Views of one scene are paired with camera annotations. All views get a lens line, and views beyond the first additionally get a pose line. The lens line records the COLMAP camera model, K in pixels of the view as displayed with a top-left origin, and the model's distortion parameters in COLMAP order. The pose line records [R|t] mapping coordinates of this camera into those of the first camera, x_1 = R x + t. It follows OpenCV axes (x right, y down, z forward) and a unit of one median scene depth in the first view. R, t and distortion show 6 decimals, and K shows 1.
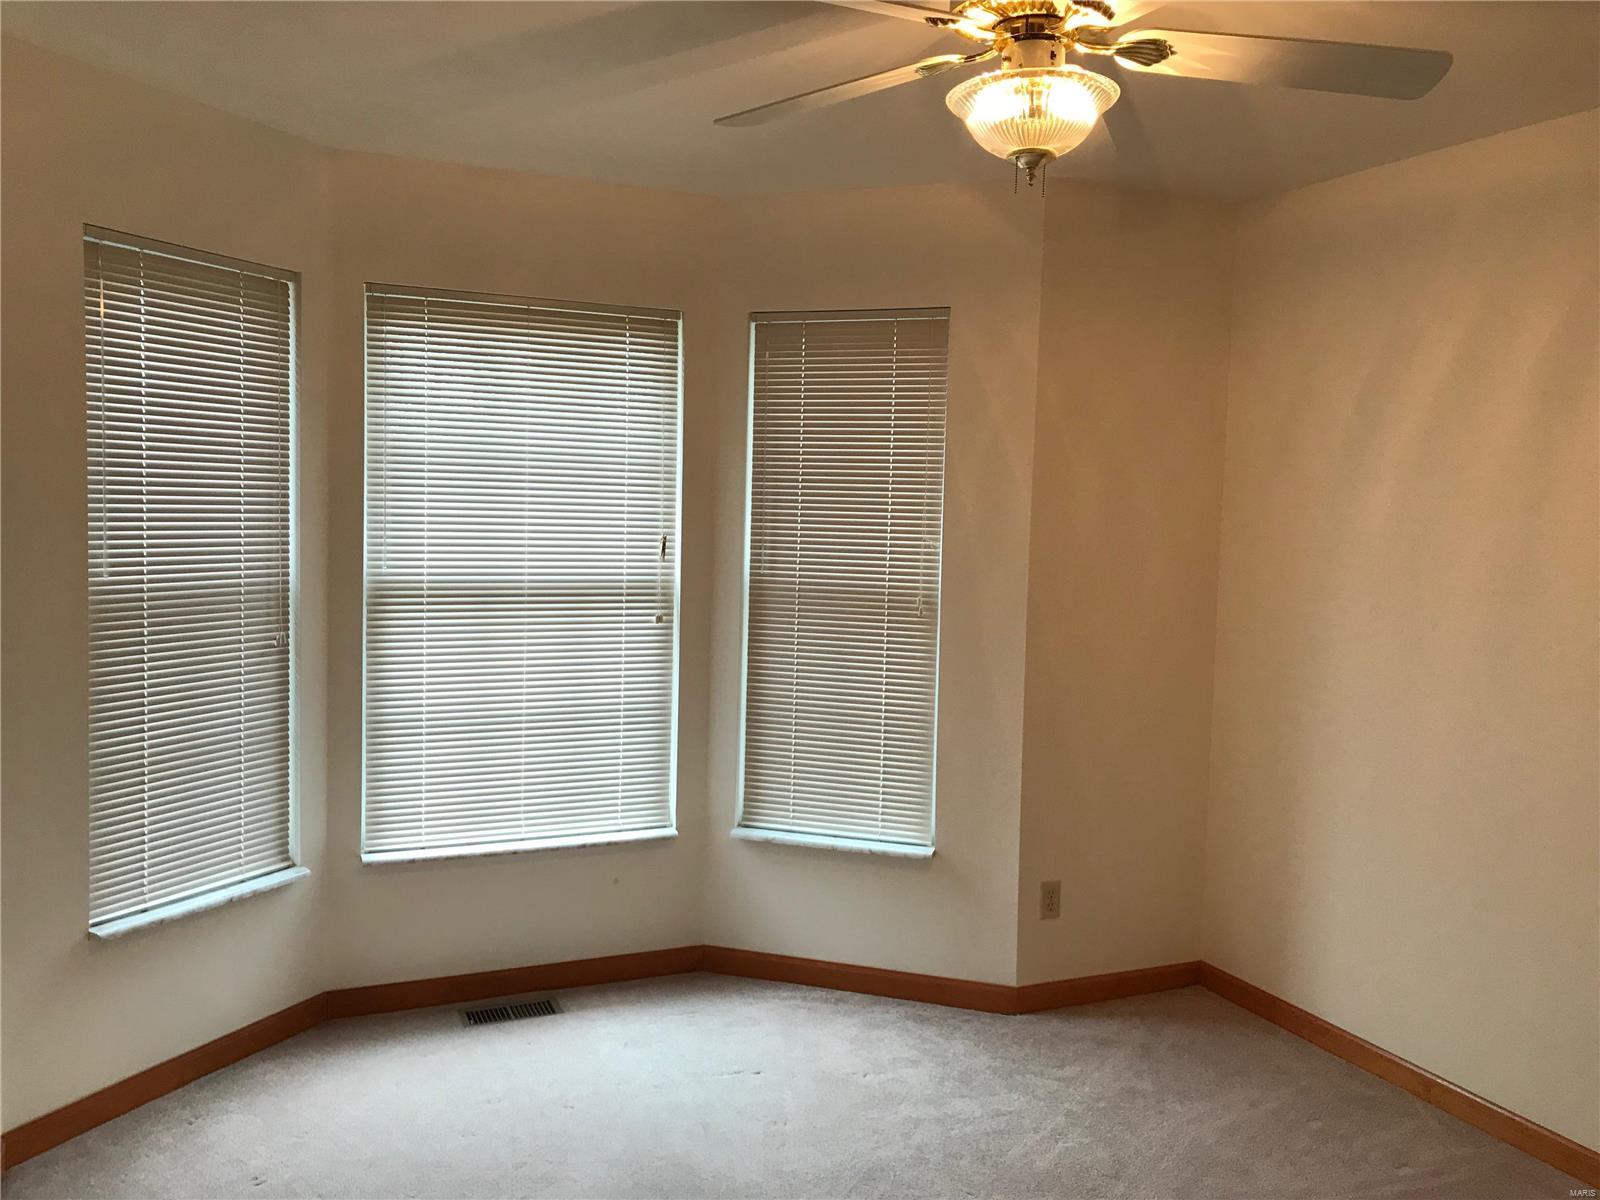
lens RADIAL K [[1312.5, 0, 792.4], [0, 1312.5, 598.6], [0, 0, 1]] dist [0.045477, -0.045290]
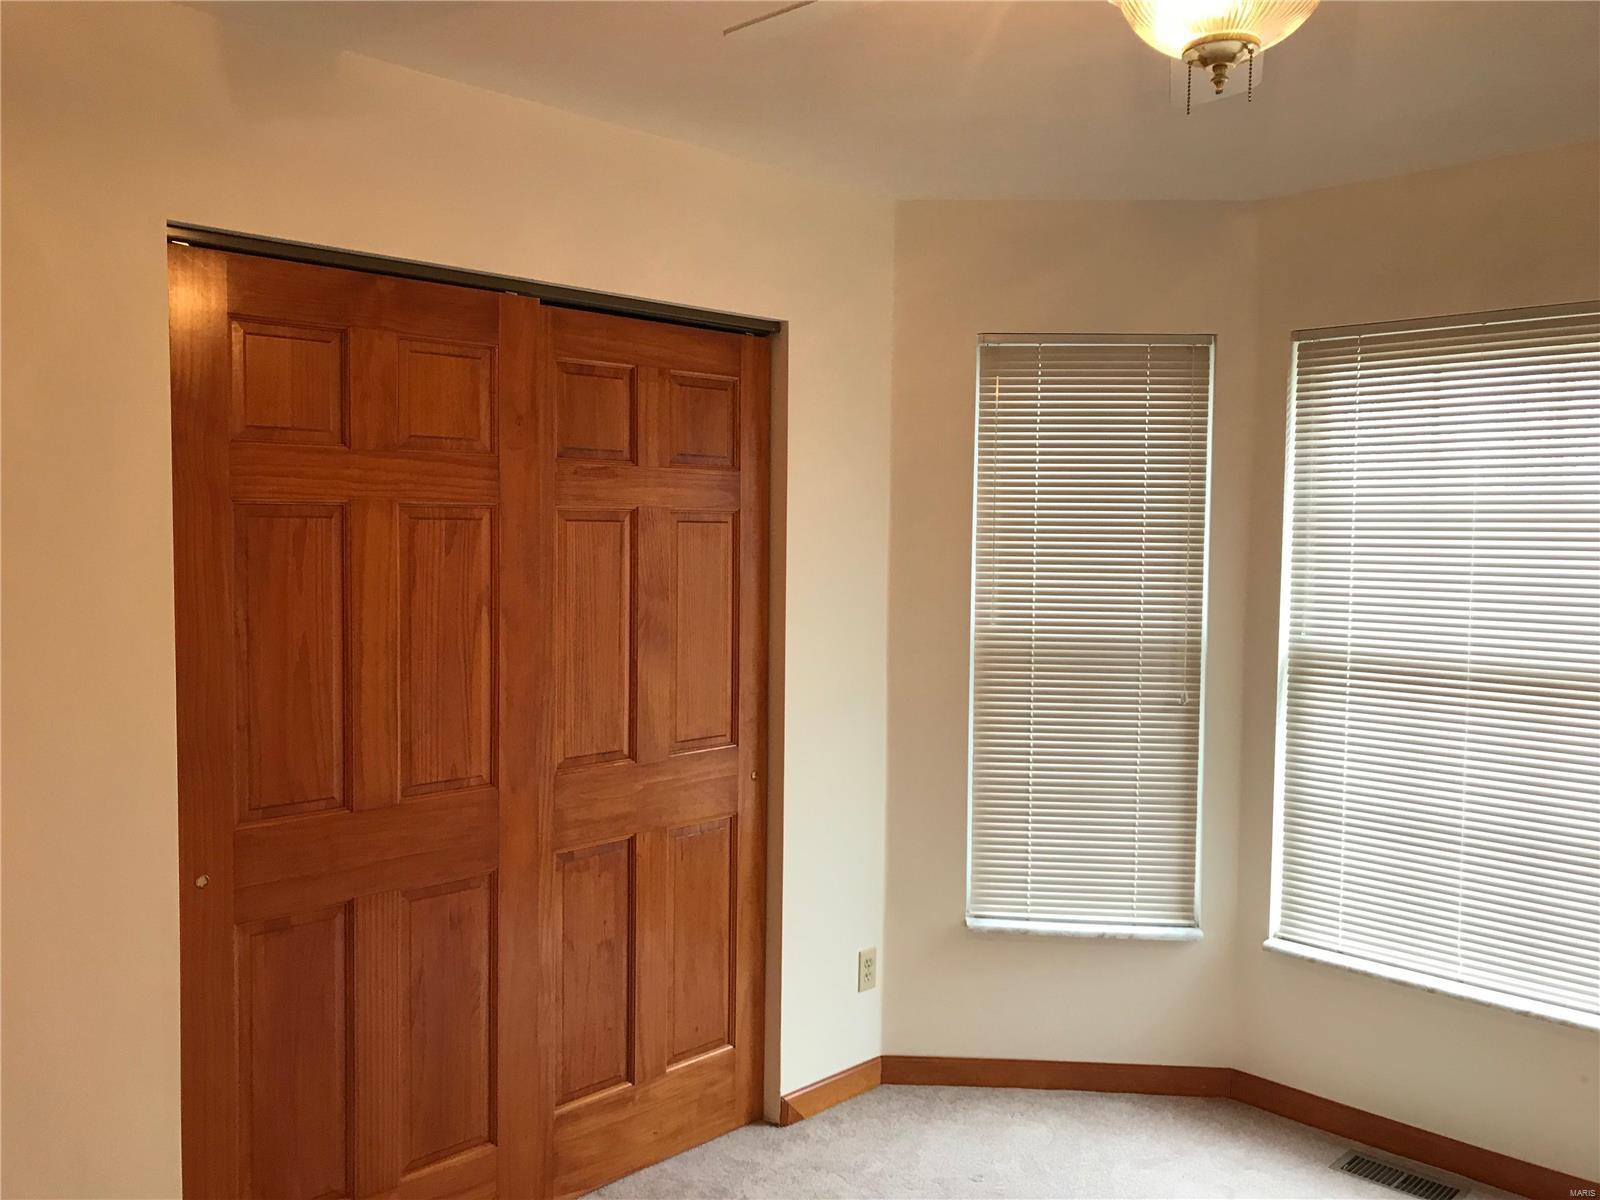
lens RADIAL K [[1312.5, 0, 788.9], [0, 1312.5, 601.5], [0, 0, 1]] dist [0.045477, -0.045290]
pose [[0.365713, 0.031017, -0.930211, 0.431213], [-0.073061, 0.997317, 0.004531, -0.024879], [0.927856, 0.066305, 0.366998, 0.333032]]
